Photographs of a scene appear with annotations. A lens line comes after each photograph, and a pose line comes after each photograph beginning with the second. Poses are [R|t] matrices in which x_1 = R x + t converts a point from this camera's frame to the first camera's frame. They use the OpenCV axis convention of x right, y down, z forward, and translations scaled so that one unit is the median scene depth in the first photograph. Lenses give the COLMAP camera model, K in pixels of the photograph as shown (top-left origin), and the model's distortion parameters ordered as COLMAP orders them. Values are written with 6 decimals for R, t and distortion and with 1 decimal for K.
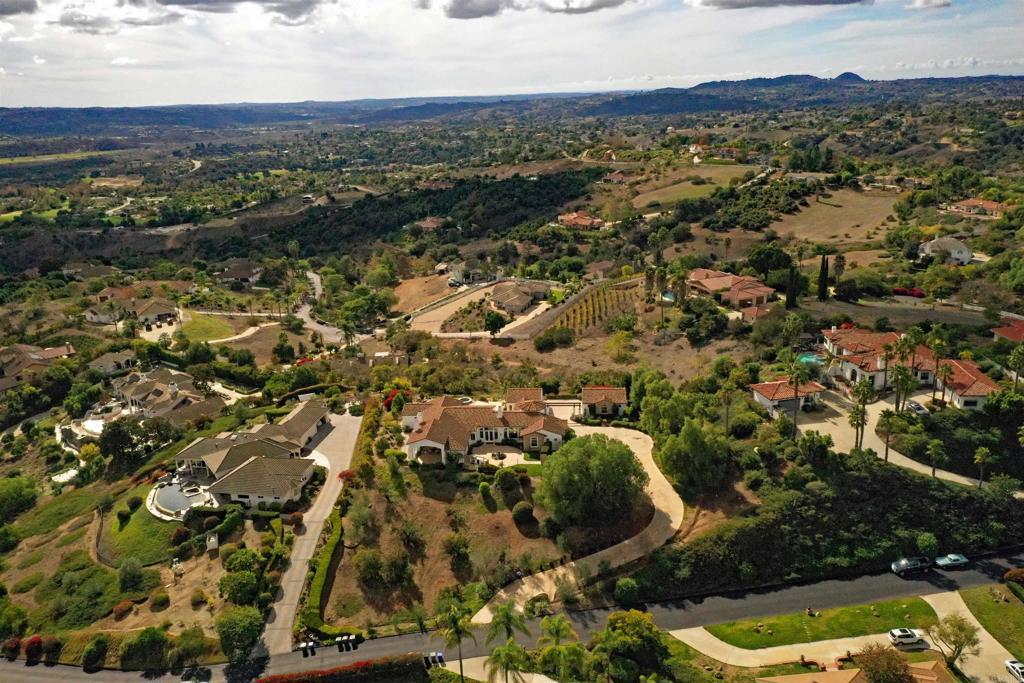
lens RADIAL K [[802.0, 0, 511.5], [0, 802.0, 353.8], [0, 0, 1]] dist [-0.004159, 0.001130]
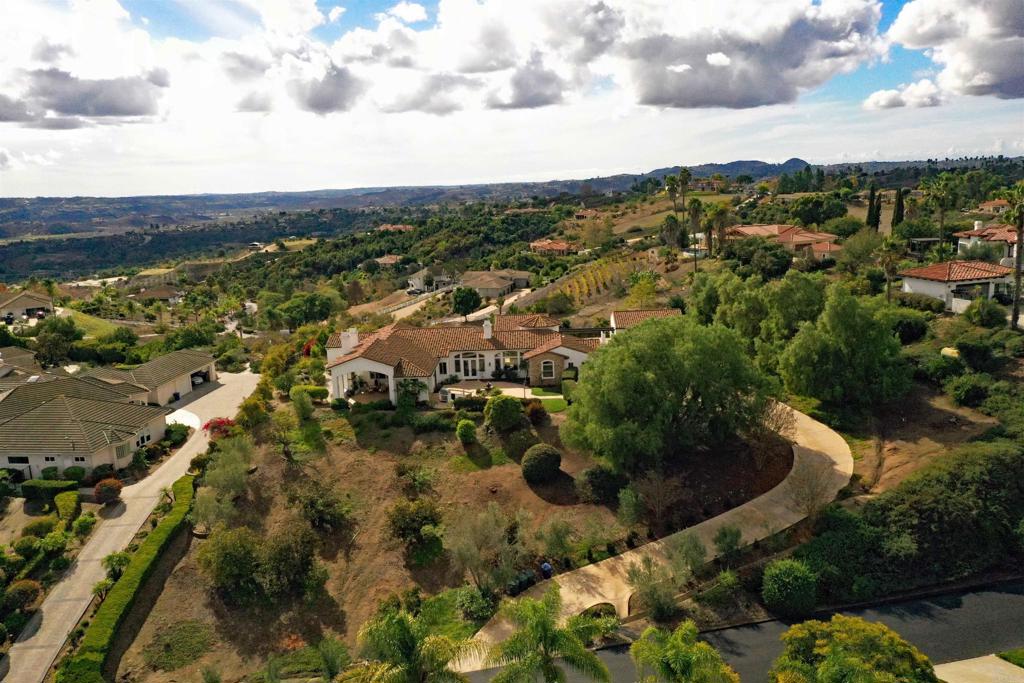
lens RADIAL K [[802.0, 0, 511.5], [0, 802.0, 353.8], [0, 0, 1]] dist [-0.004159, 0.001130]
pose [[0.998749, -0.015749, 0.047459, -0.029240], [0.020732, 0.994107, -0.106402, 0.179745], [-0.045504, 0.107253, 0.993190, 0.463847]]
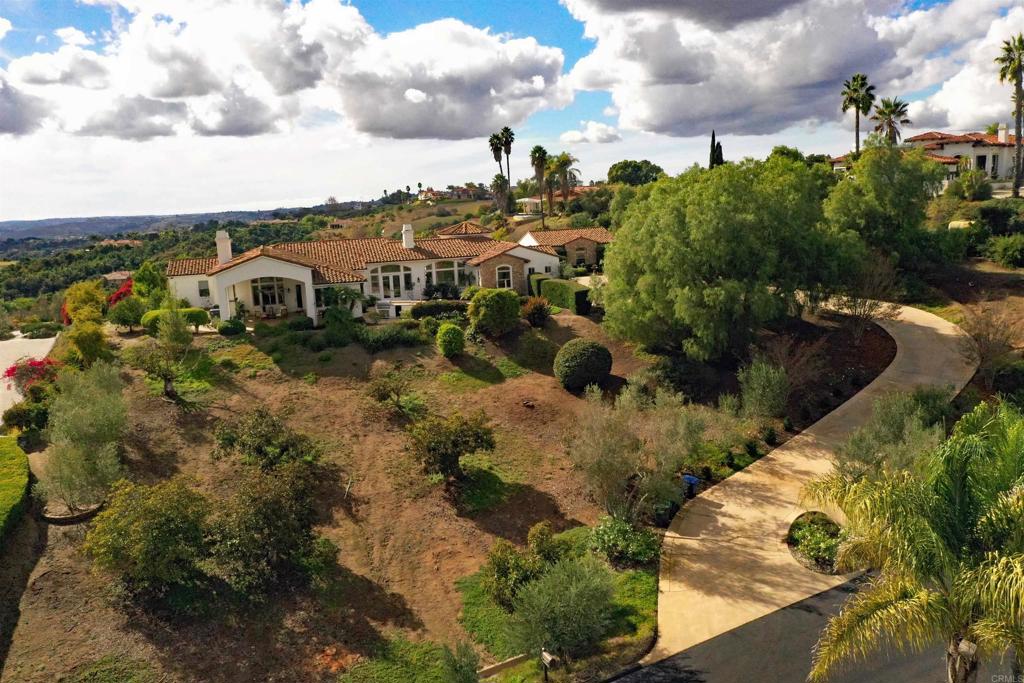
lens RADIAL K [[802.0, 0, 511.5], [0, 802.0, 353.8], [0, 0, 1]] dist [-0.004159, 0.001130]
pose [[0.928135, -0.076740, 0.364247, -0.150992], [0.127223, 0.984990, -0.116655, 0.229567], [-0.349828, 0.154612, 0.923967, 0.657581]]
